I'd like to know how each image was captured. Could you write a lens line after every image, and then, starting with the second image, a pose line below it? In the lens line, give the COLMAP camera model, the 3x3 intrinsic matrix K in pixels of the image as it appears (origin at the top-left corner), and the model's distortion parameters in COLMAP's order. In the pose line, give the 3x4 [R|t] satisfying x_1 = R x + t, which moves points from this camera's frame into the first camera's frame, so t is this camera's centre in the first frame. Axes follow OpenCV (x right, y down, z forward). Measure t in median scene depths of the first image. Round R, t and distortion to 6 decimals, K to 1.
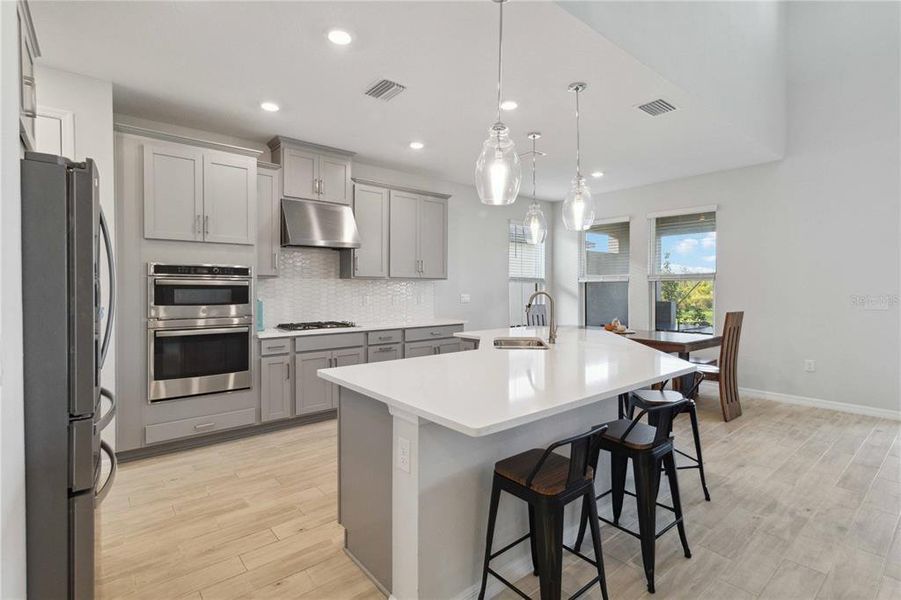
lens RADIAL K [[425.9, 0, 452.7], [0, 425.9, 301.2], [0, 0, 1]] dist [0.002733, 0.000796]
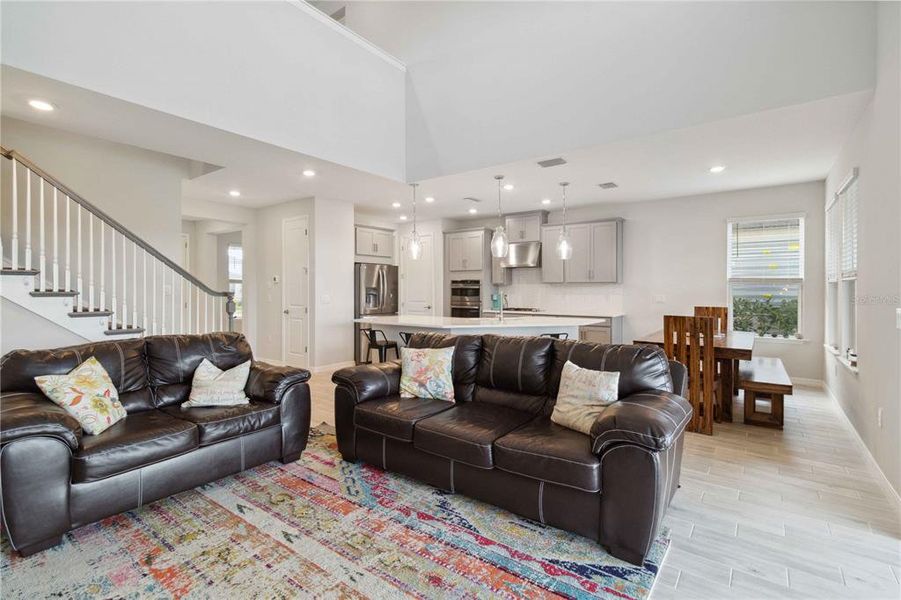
lens RADIAL K [[425.9, 0, 453.5], [0, 425.9, 290.5], [0, 0, 1]] dist [0.002733, 0.000796]
pose [[0.226268, 0.006550, -0.974043, 1.641157], [-0.029977, 0.999551, -0.000242, -0.019317], [0.973604, 0.029254, 0.226362, 0.343529]]
